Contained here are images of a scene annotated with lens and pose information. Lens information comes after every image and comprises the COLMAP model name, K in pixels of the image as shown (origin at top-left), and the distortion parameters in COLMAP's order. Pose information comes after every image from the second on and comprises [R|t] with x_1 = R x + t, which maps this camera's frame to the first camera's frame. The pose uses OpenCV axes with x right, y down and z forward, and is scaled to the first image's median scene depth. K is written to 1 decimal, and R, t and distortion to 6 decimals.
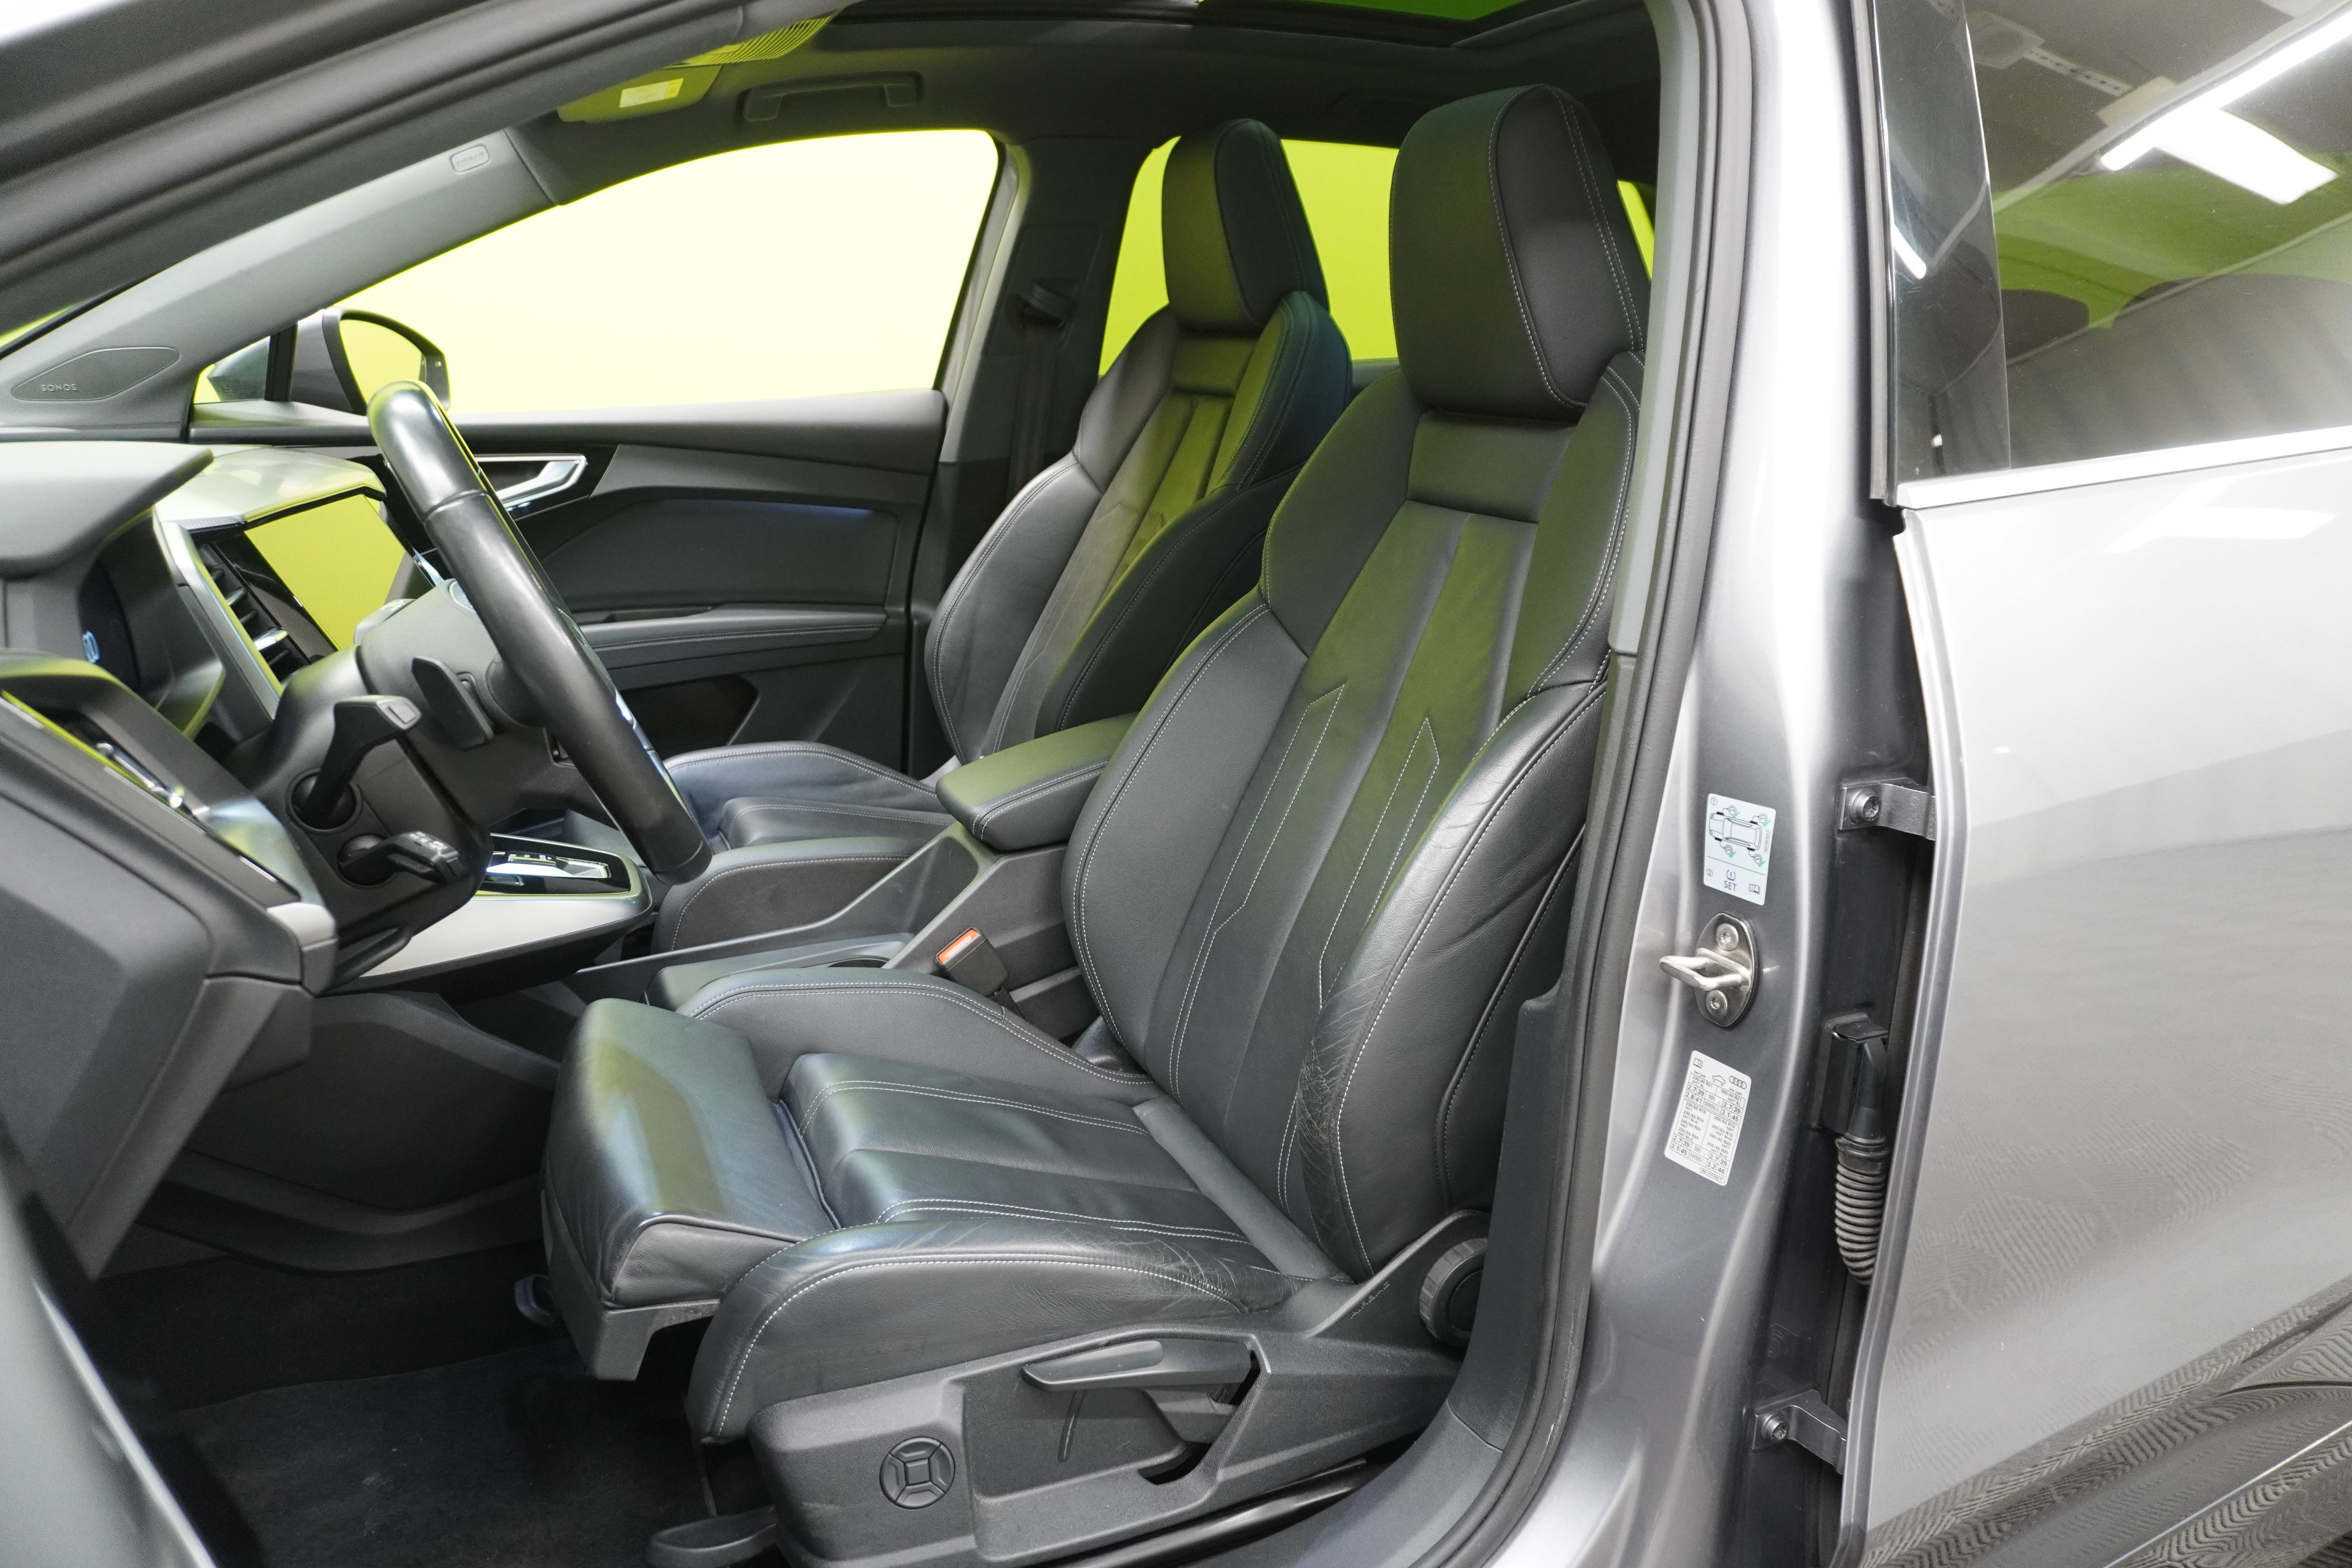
lens RADIAL K [[1604.7, 0, 1176.0], [0, 1604.7, 784.0], [0, 0, 1]] dist [-0.062606, 0.051405]
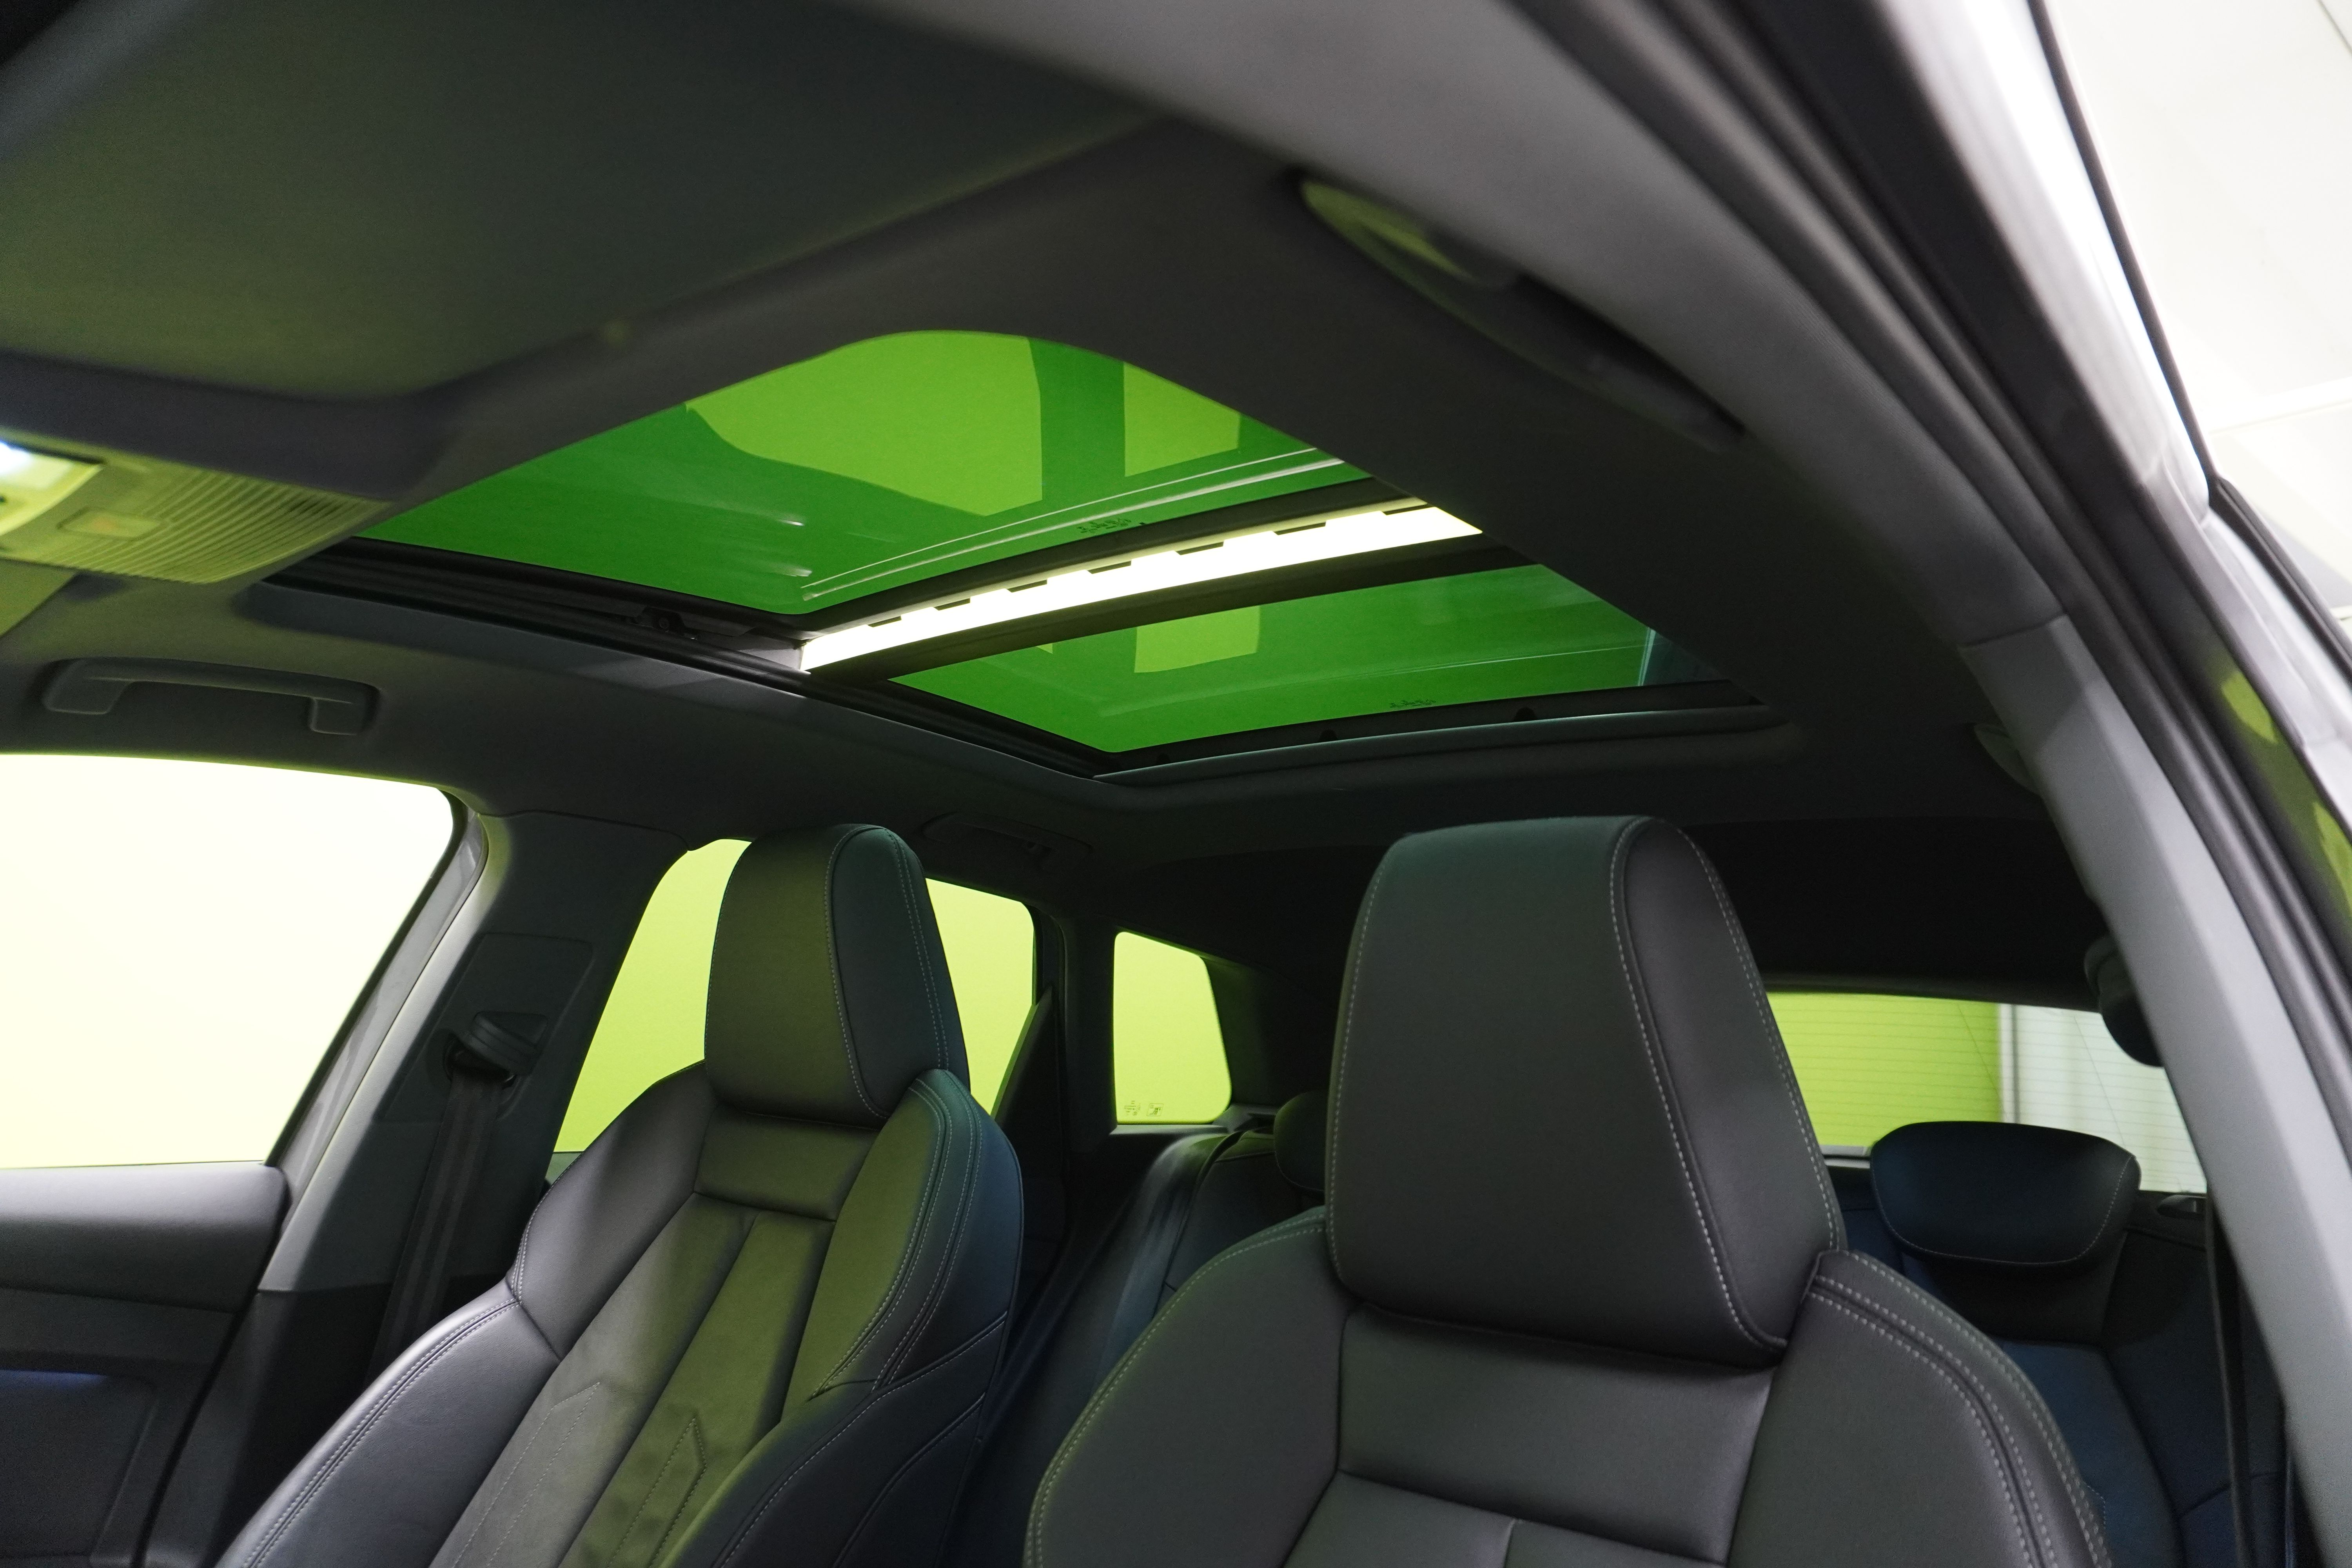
lens RADIAL K [[1604.7, 0, 1176.0], [0, 1604.7, 784.0], [0, 0, 1]] dist [-0.062606, 0.051405]
pose [[0.897179, 0.142855, 0.417926, -0.119634], [0.054722, 0.903002, -0.426137, -0.108141], [-0.438264, 0.405191, 0.802337, 0.318449]]
